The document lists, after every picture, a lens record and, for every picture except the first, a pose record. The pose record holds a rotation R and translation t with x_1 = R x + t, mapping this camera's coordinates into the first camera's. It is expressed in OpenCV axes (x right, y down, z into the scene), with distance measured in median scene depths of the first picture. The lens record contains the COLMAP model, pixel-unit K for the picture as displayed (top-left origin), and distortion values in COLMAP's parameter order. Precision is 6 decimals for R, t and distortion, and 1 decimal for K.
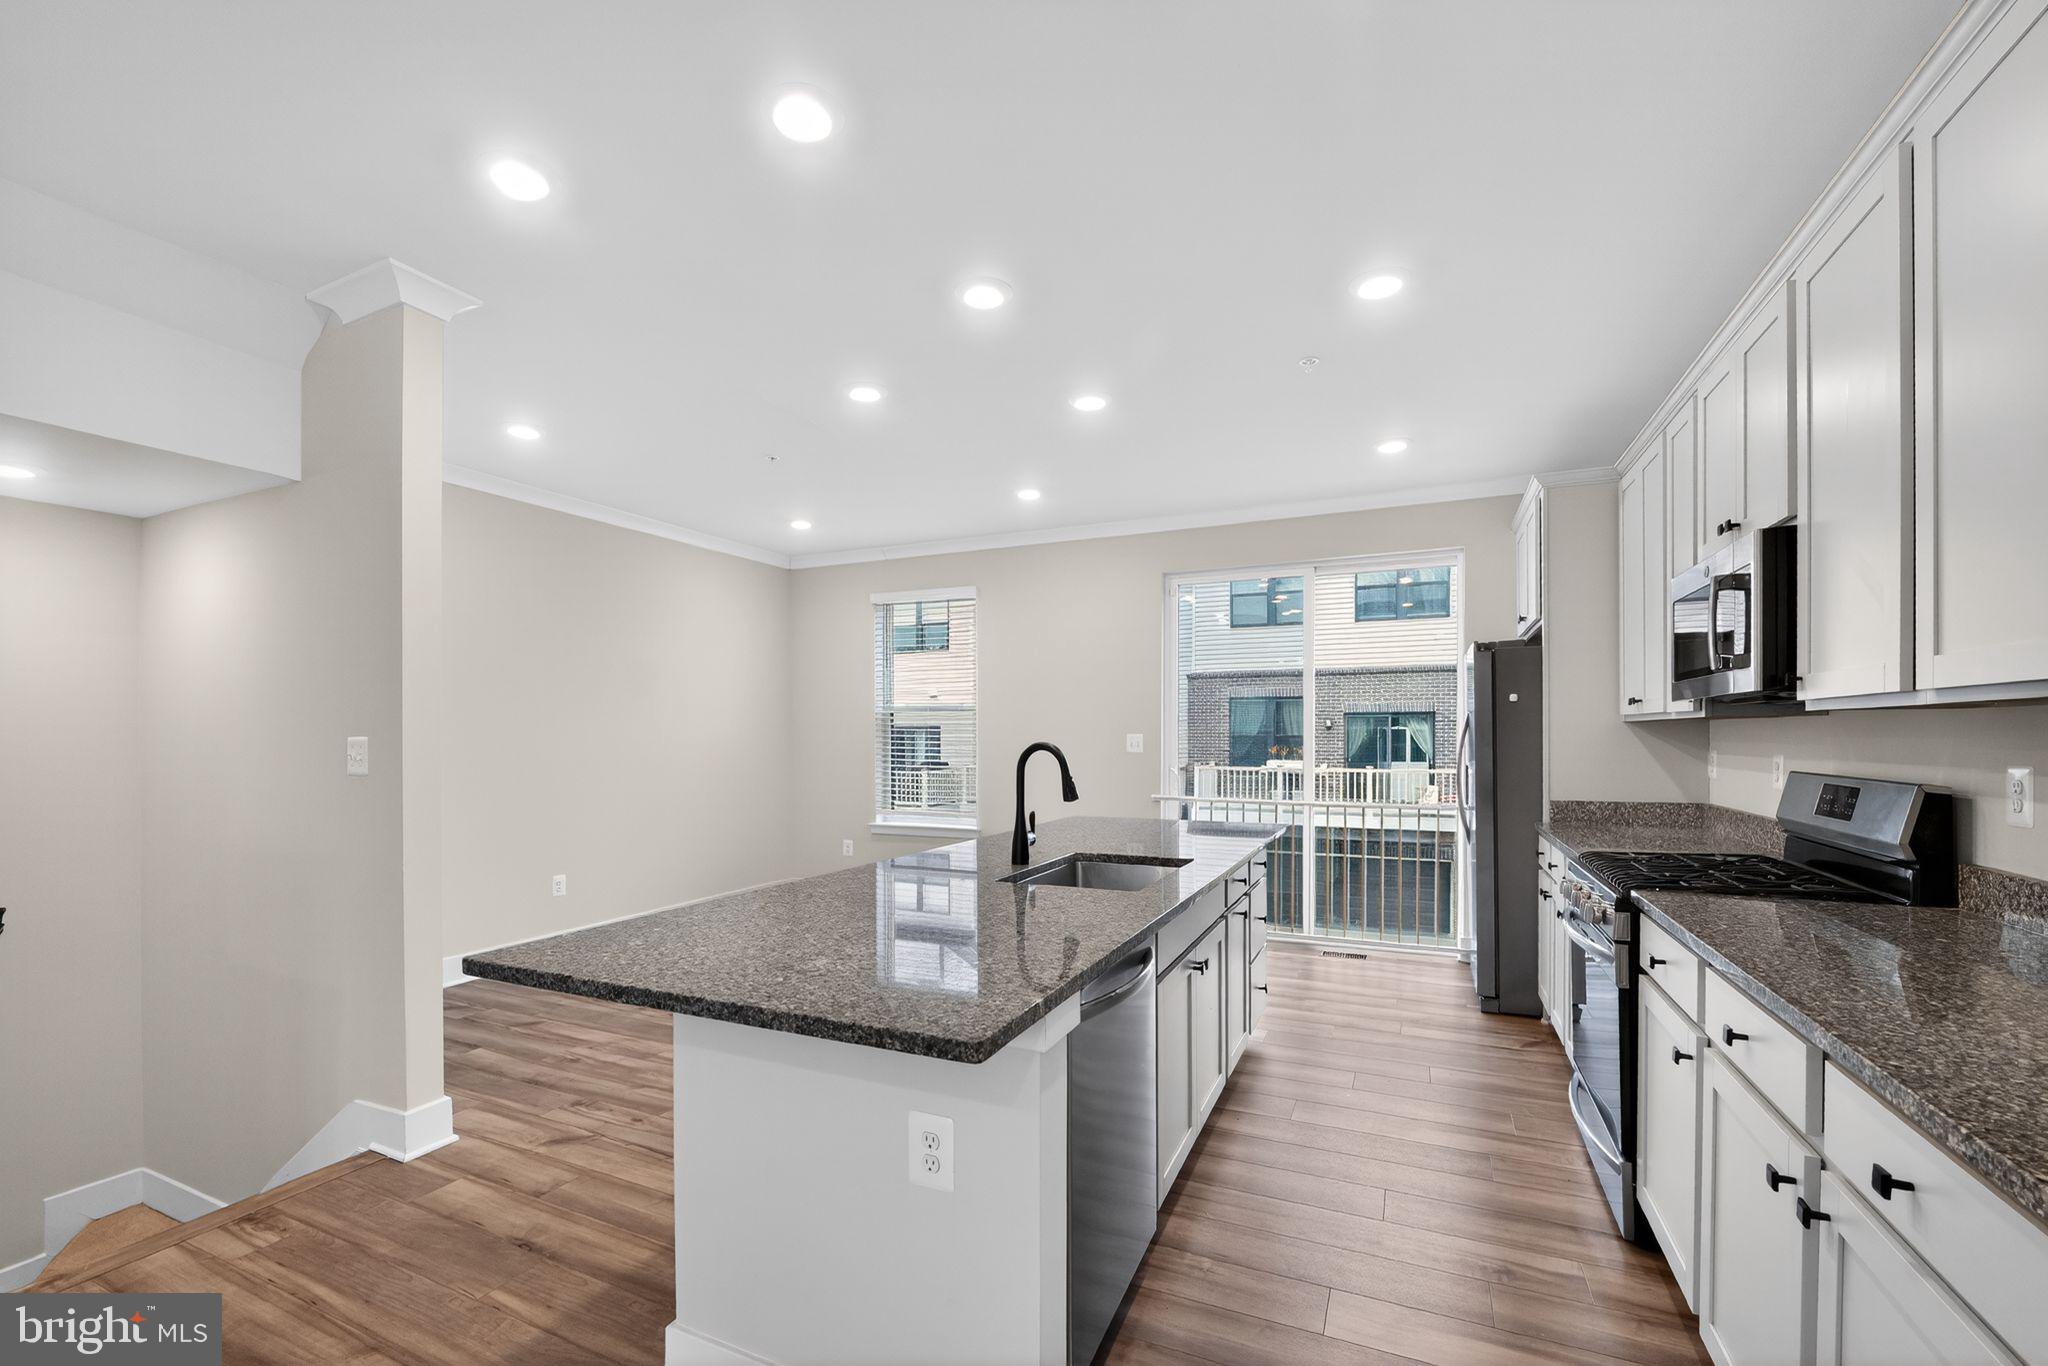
lens RADIAL K [[847.9, 0, 1003.6], [0, 847.9, 739.0], [0, 0, 1]] dist [-0.007305, -0.000723]
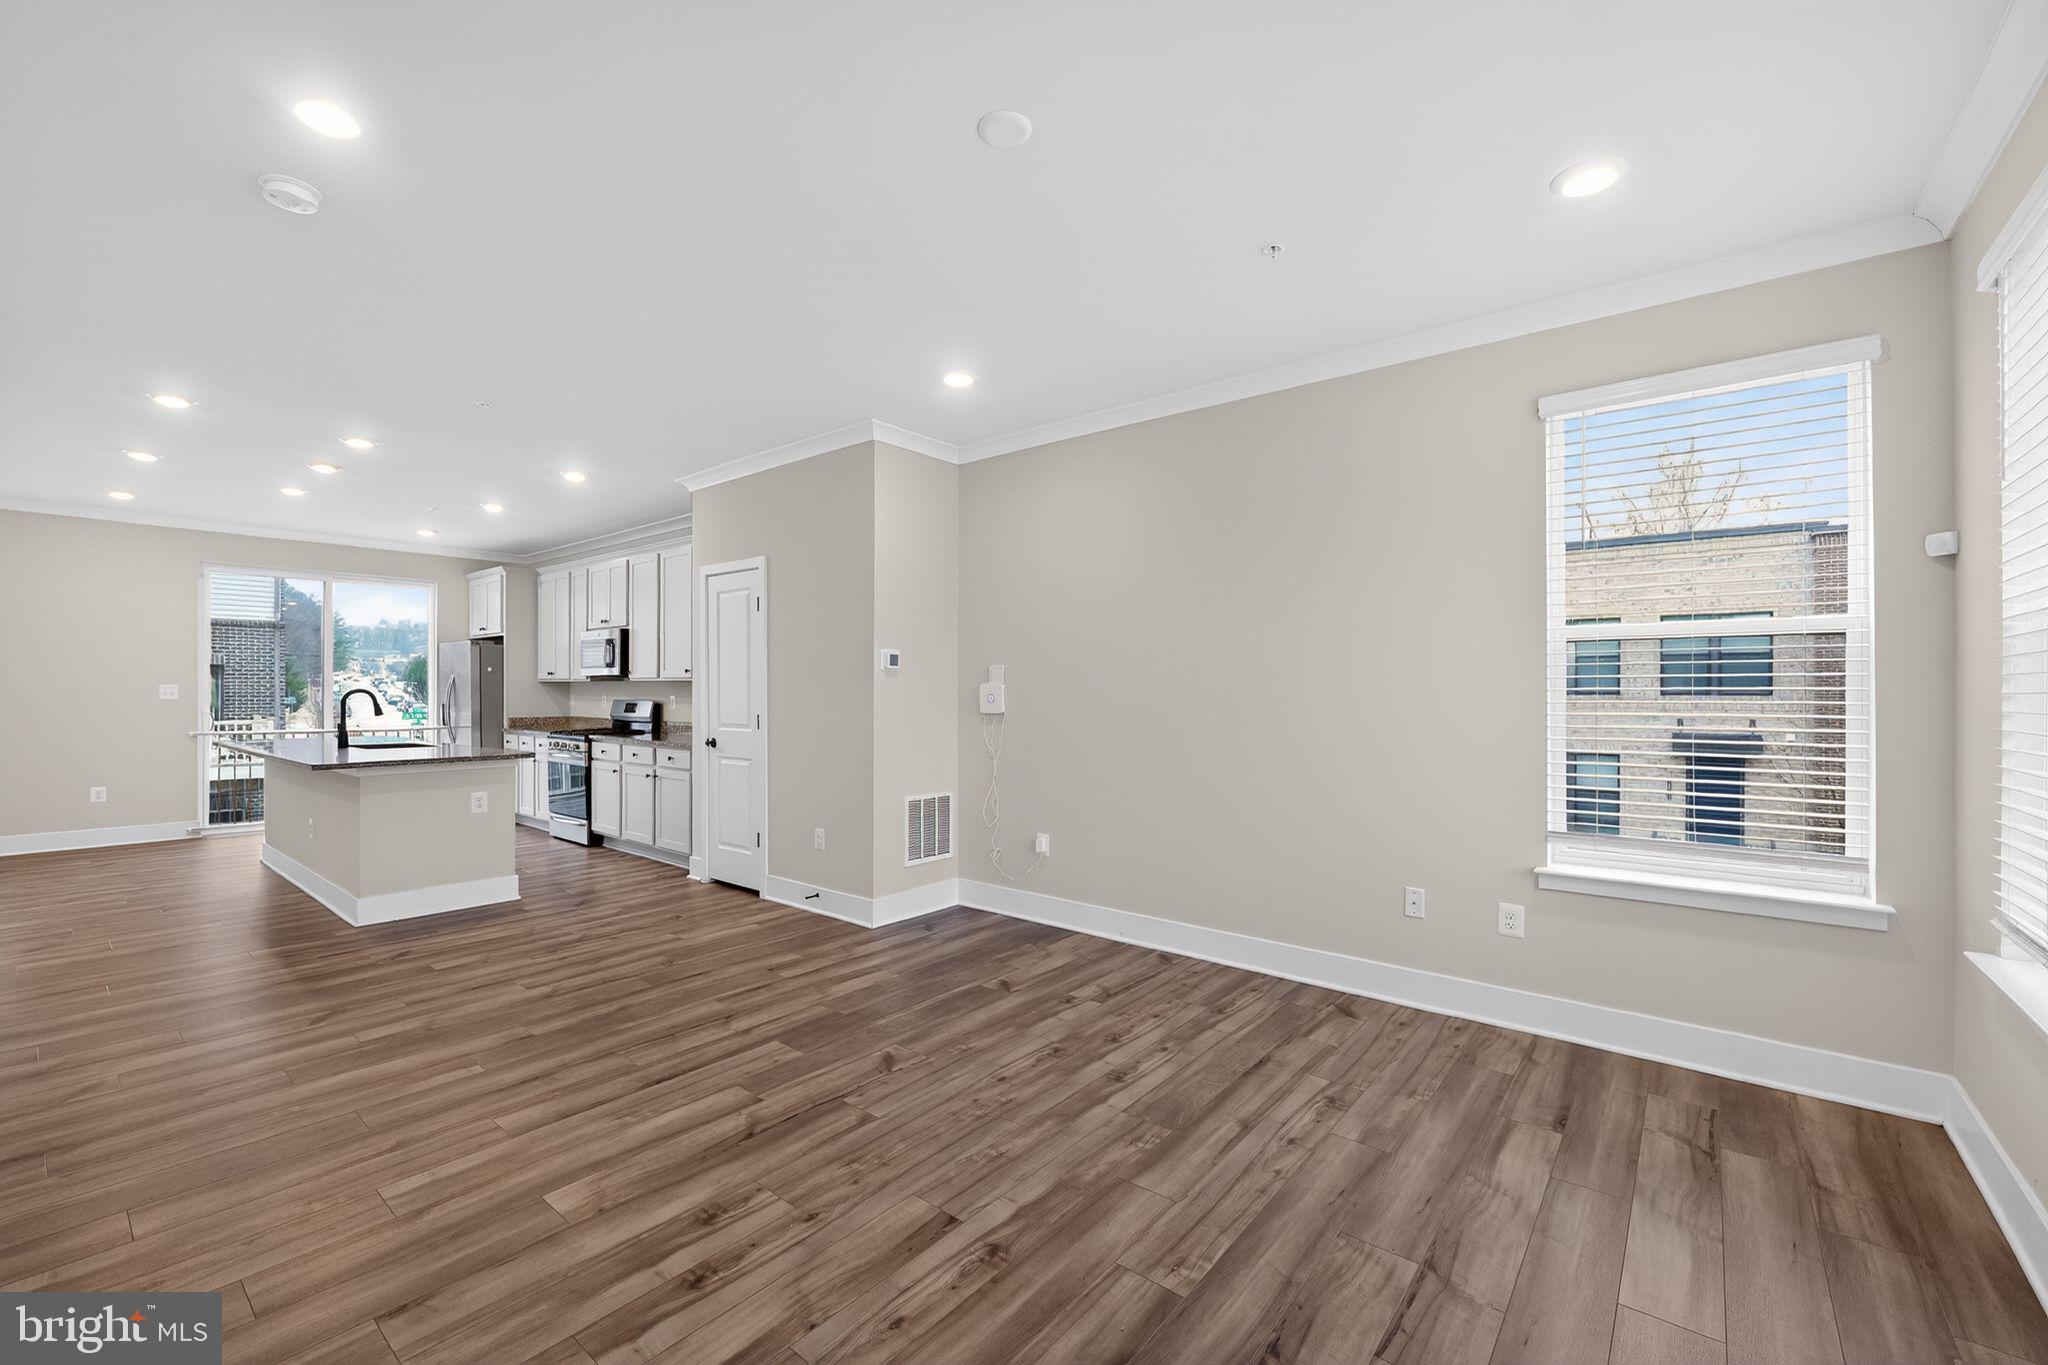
lens RADIAL K [[847.9, 0, 1017.6], [0, 847.9, 699.6], [0, 0, 1]] dist [-0.007305, -0.000723]
pose [[0.240172, -0.007316, 0.970703, -0.811268], [0.000882, 0.999973, 0.007318, 0.008664], [-0.970730, -0.000901, 0.240172, -0.555844]]
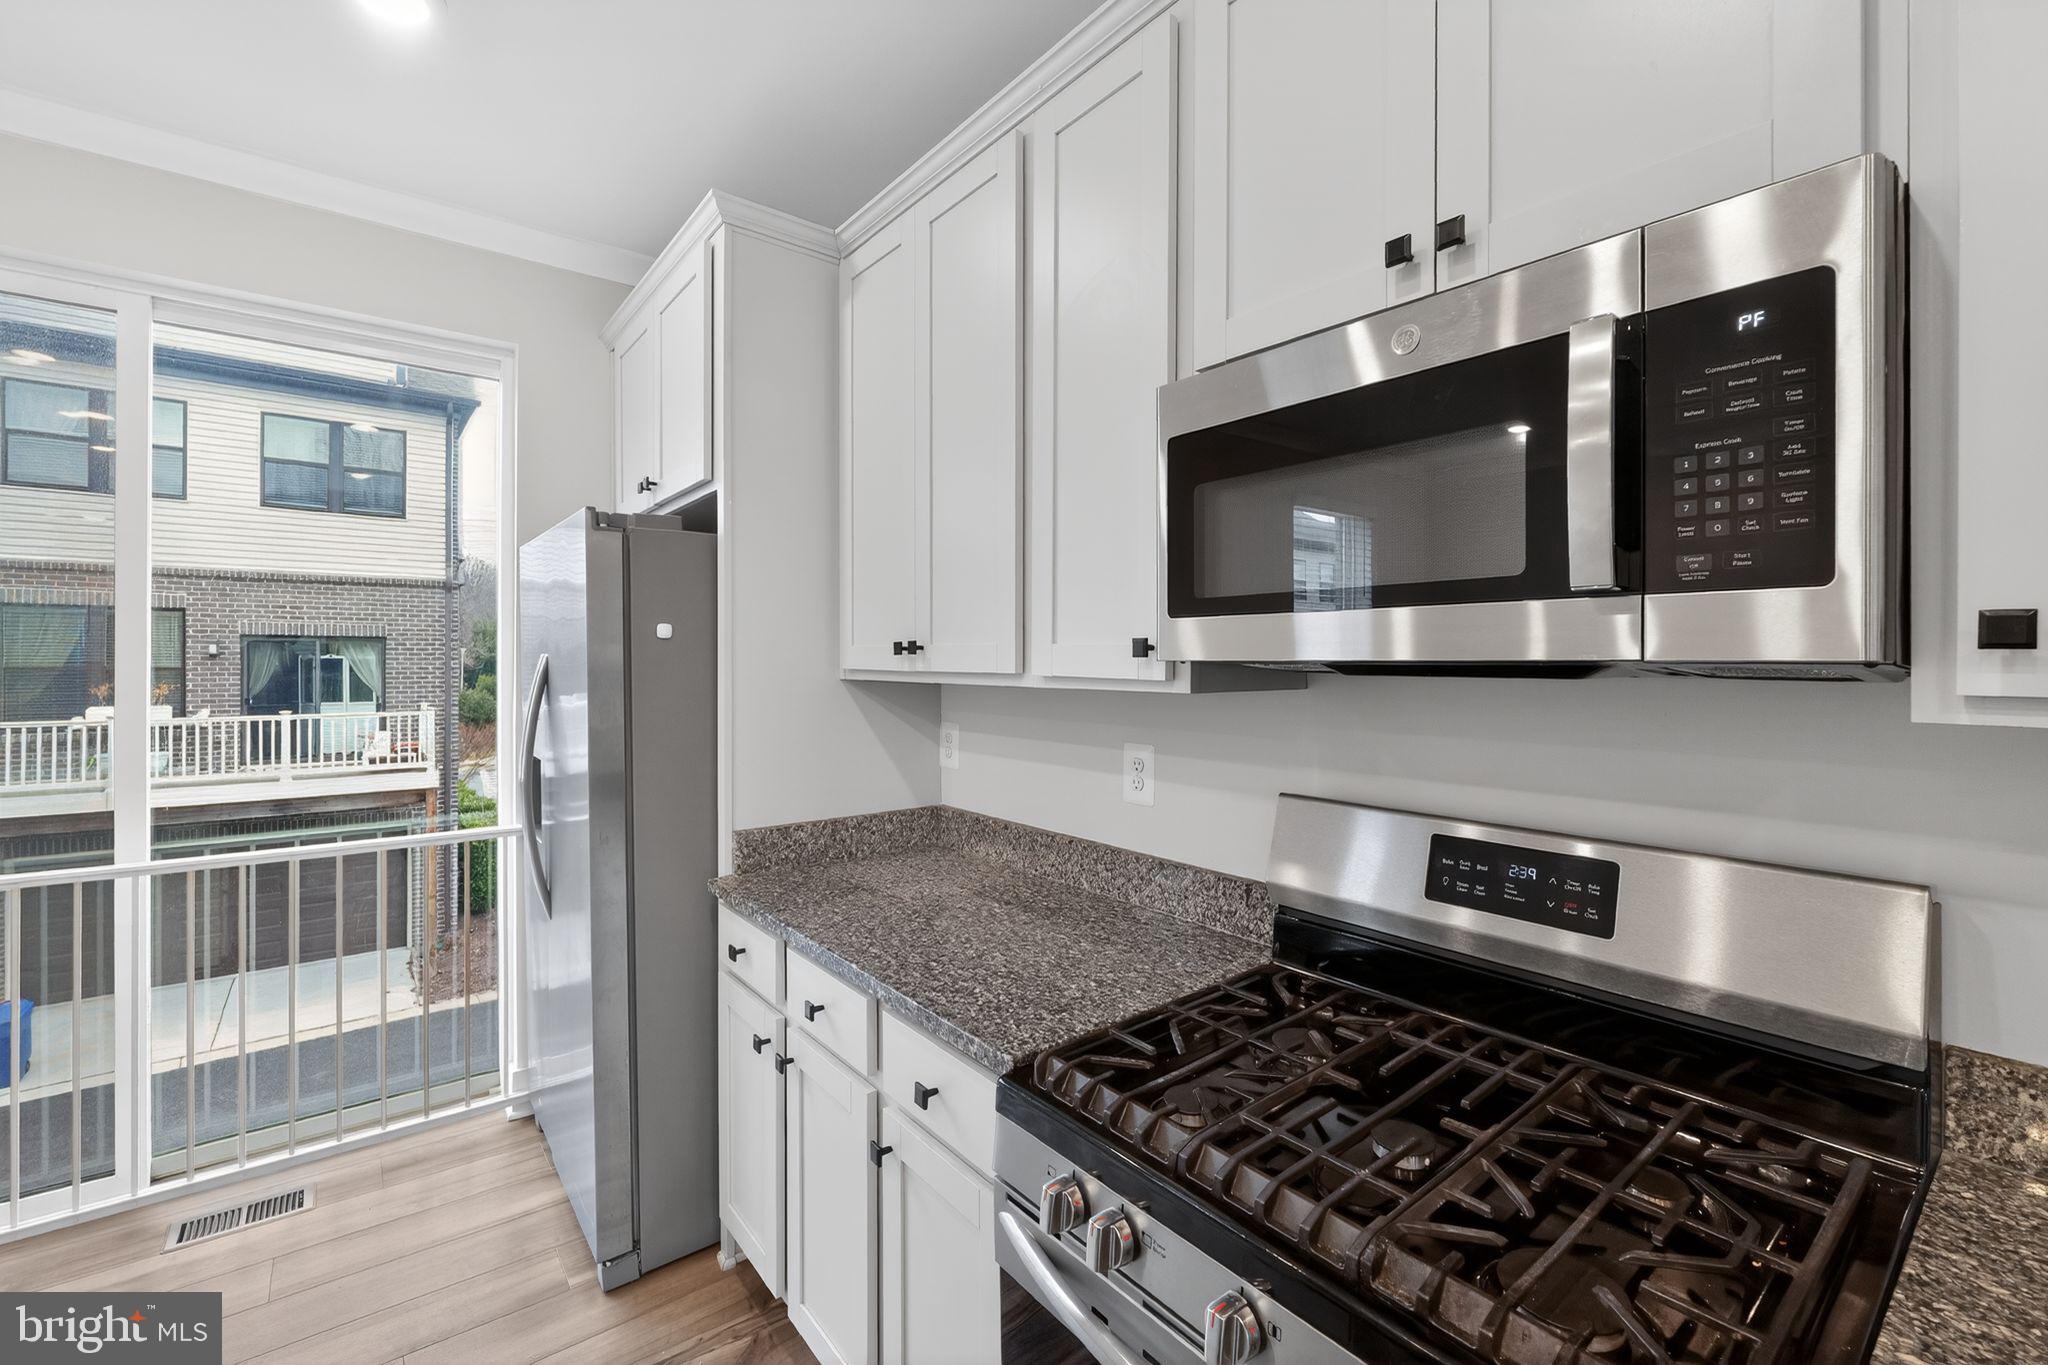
lens RADIAL K [[847.9, 0, 1021.5], [0, 847.9, 662.1], [0, 0, 1]] dist [-0.007305, -0.000723]
pose [[0.427469, 0.000219, 0.904030, 0.180848], [0.002157, 0.999997, -0.001263, -0.022074], [-0.904027, 0.002490, 0.427468, 0.444476]]
